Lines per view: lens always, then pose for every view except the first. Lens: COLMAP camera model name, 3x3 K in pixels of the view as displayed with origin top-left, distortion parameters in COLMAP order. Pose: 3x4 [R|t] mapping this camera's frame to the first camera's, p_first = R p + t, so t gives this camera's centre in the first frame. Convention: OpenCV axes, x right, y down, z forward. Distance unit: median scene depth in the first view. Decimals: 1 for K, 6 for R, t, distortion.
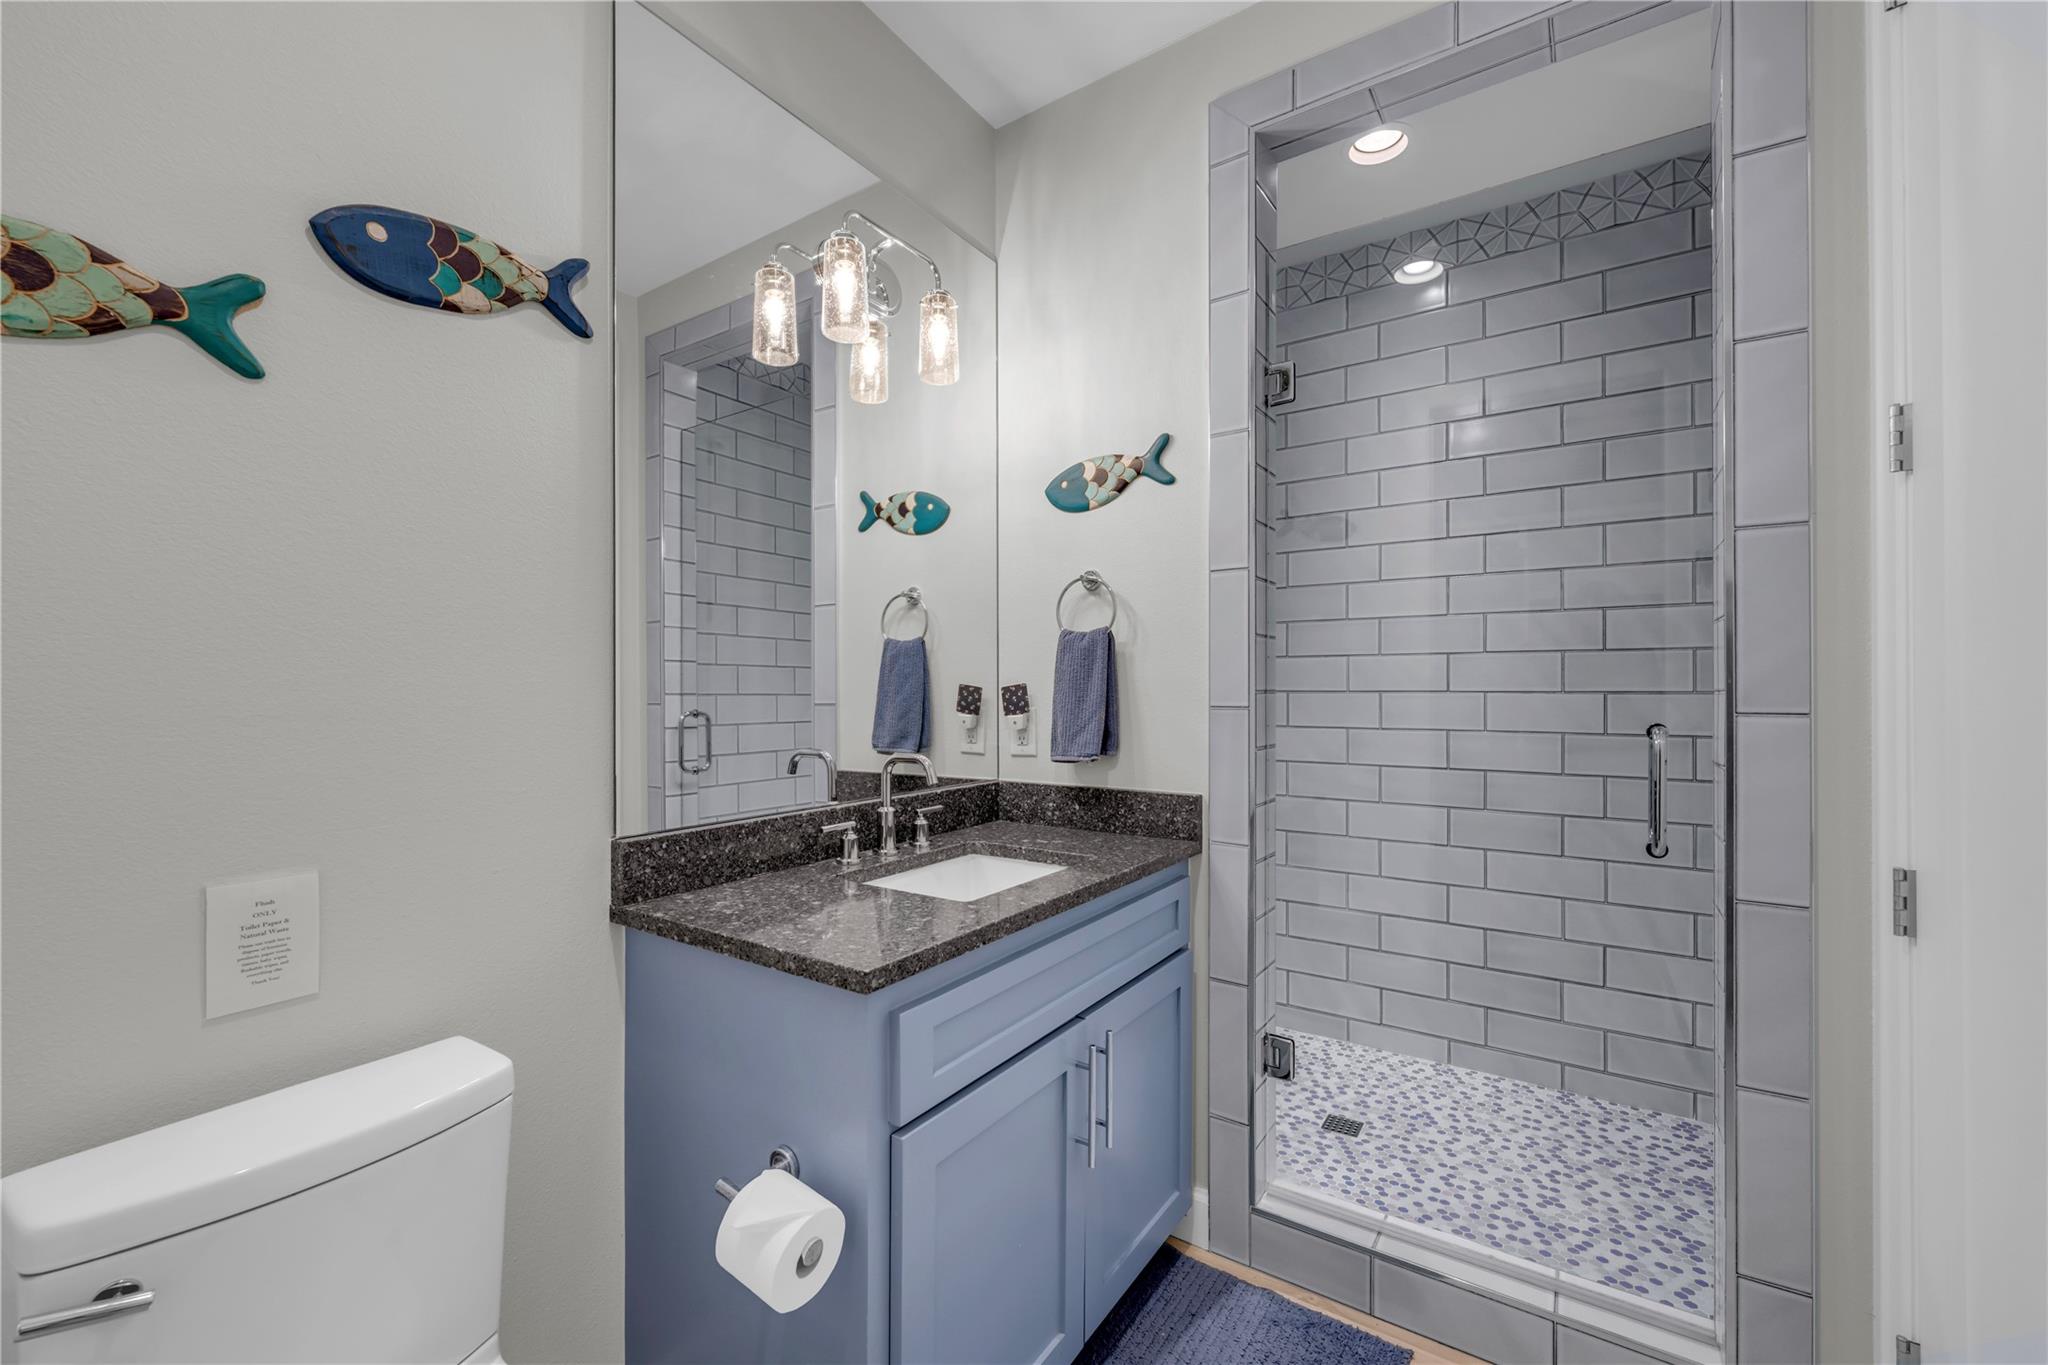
lens RADIAL K [[815.0, 0, 1035.4], [0, 815.0, 684.1], [0, 0, 1]] dist [-0.001133, -0.000667]
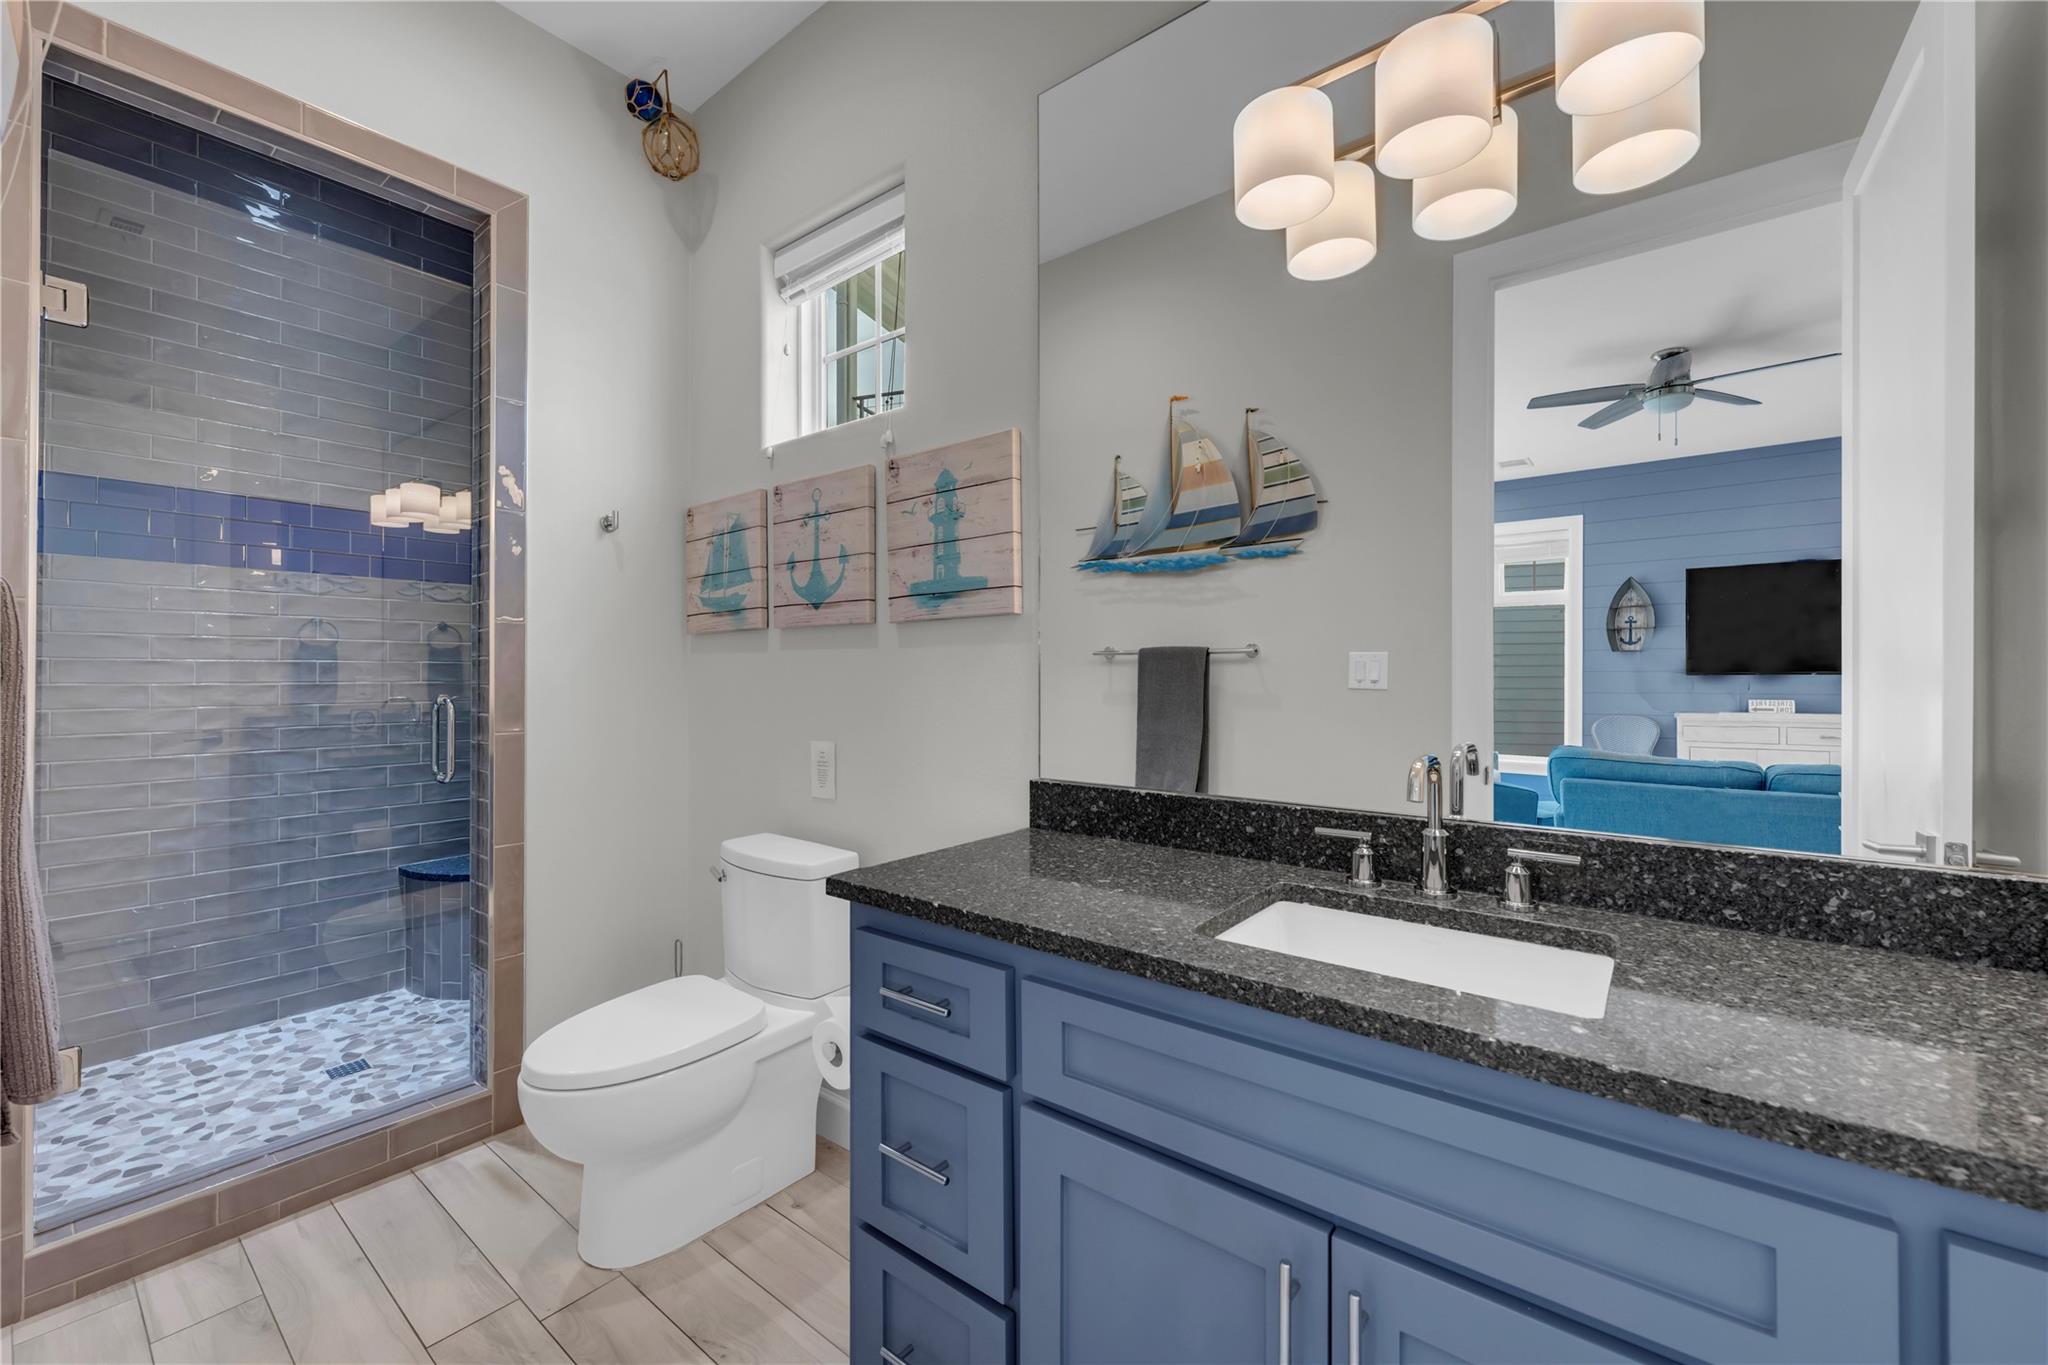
lens RADIAL K [[815.0, 0, 1035.9], [0, 815.0, 673.4], [0, 0, 1]] dist [-0.001133, -0.000667]
pose [[-0.056272, 0.003806, -0.998408, 0.541087], [0.003669, 0.999987, 0.003605, 0.013420], [0.998409, -0.003461, -0.056285, 0.701908]]
